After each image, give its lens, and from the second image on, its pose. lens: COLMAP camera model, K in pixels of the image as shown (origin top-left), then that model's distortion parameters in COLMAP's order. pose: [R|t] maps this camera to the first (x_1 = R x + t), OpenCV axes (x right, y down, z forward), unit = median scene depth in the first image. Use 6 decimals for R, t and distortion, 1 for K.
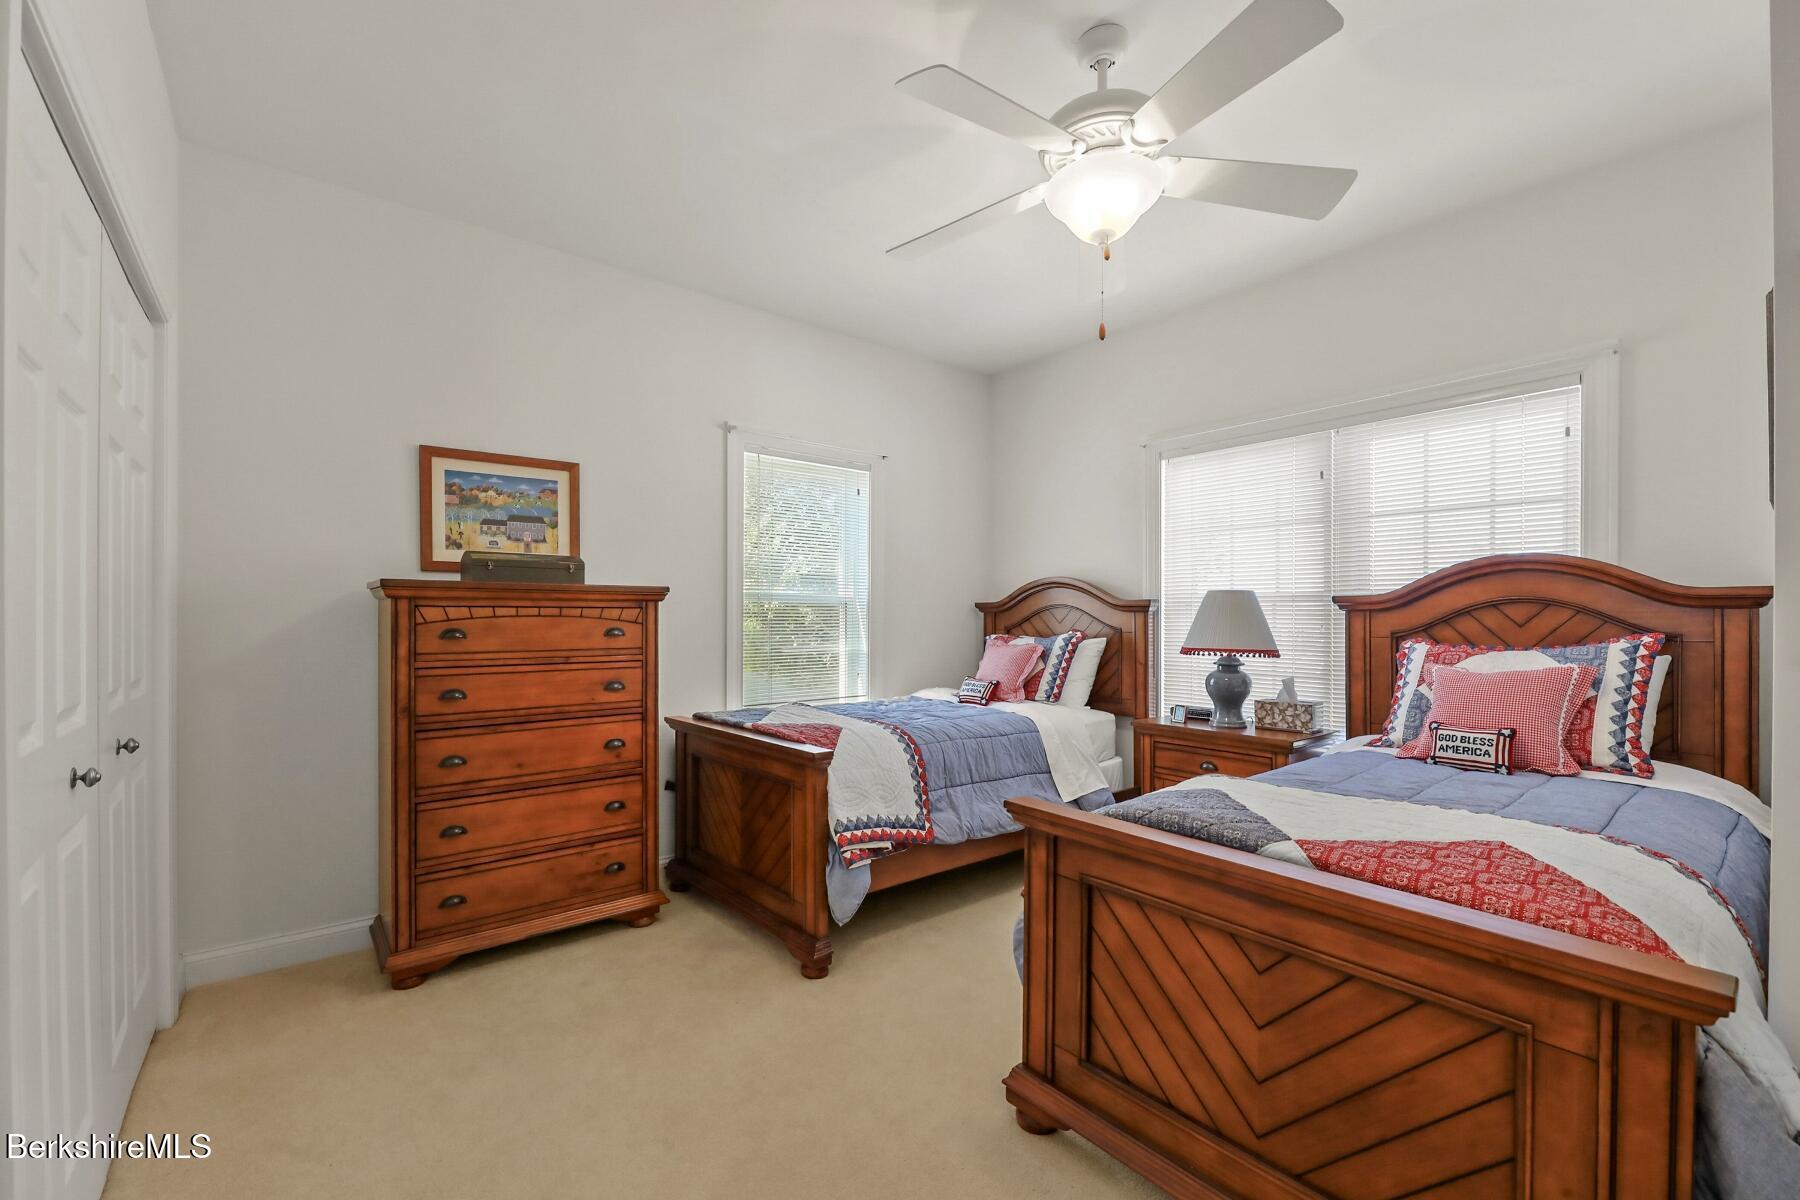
lens RADIAL K [[745.7, 0, 891.7], [0, 745.7, 607.9], [0, 0, 1]] dist [0.001217, -0.005105]
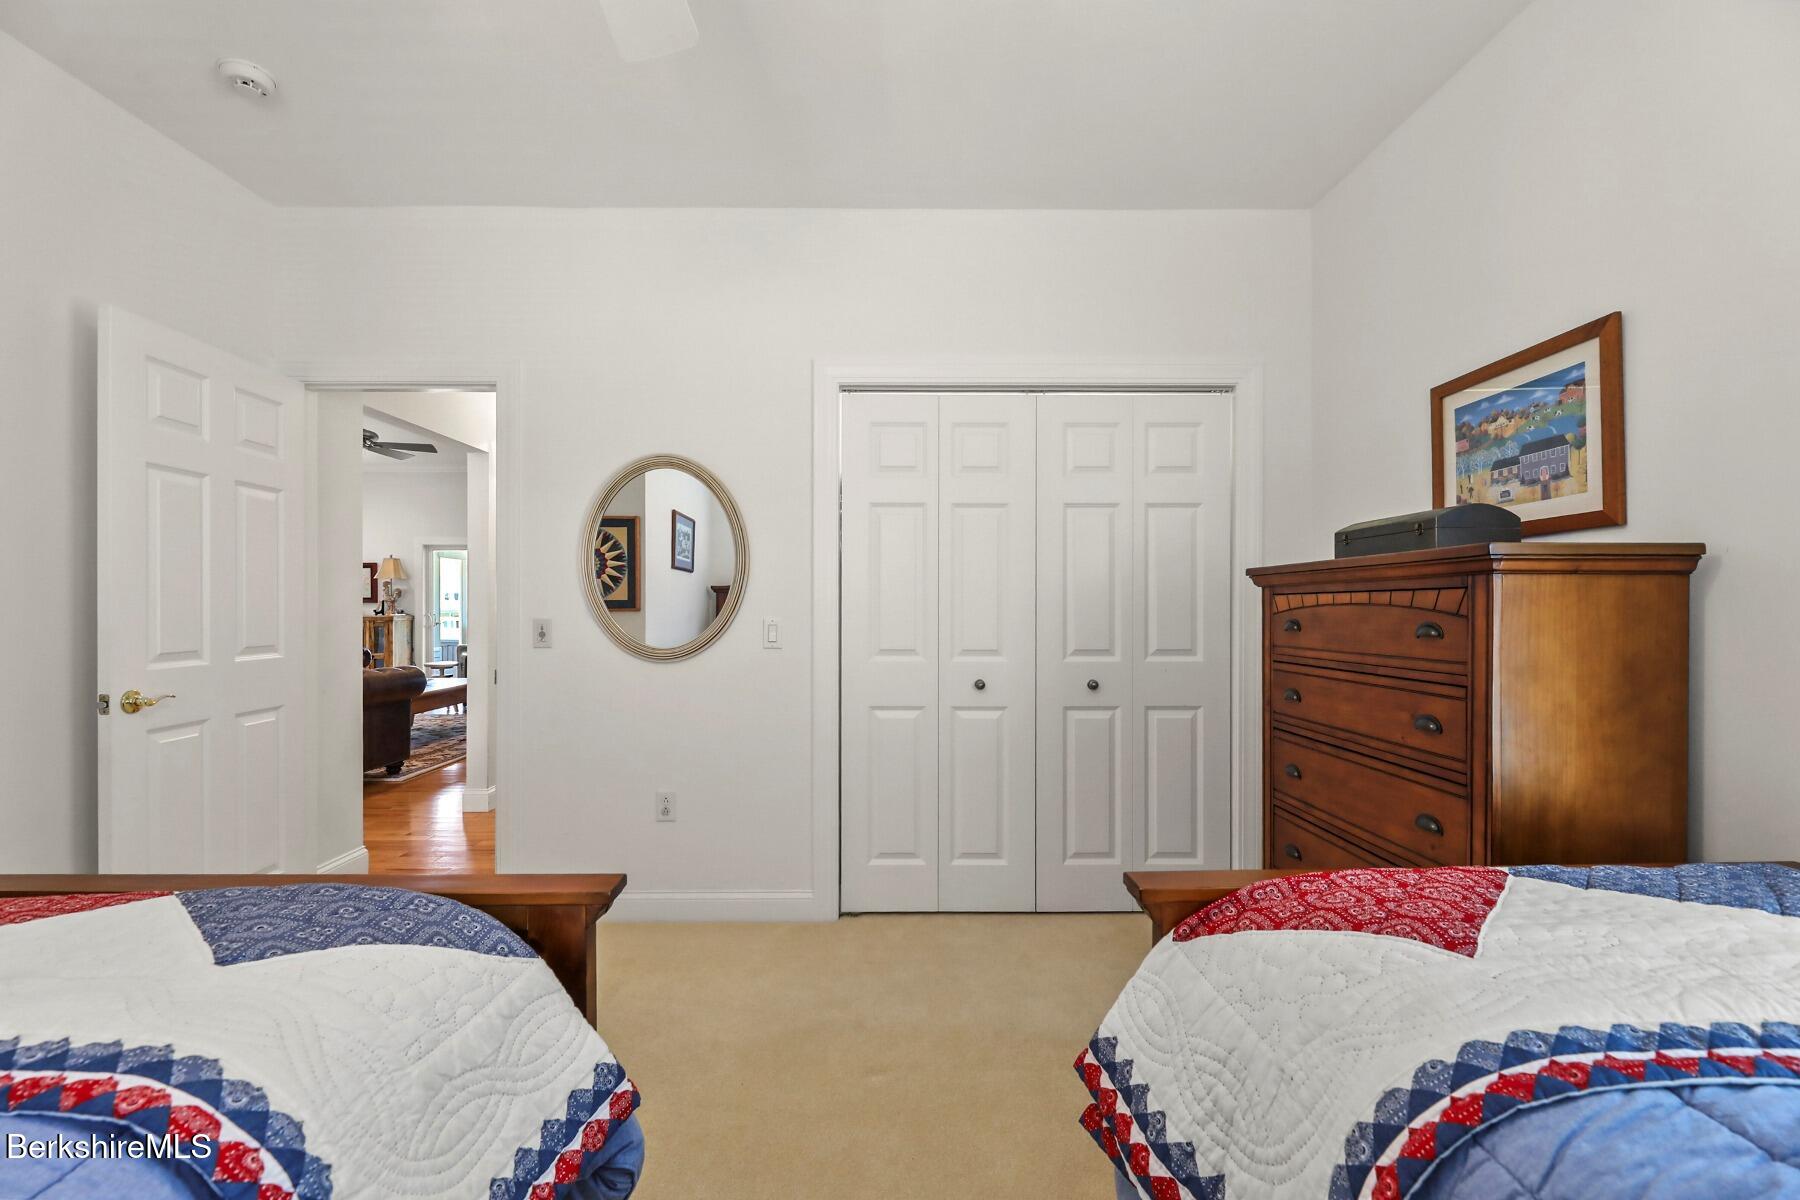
lens RADIAL K [[753.1, 0, 890.0], [0, 753.1, 601.3], [0, 0, 1]] dist [0.002770, -0.003215]
pose [[-0.620396, -0.008026, -0.784248, 0.336744], [0.010087, 0.999783, -0.018211, 0.015358], [0.784224, -0.019208, -0.620180, 0.999413]]
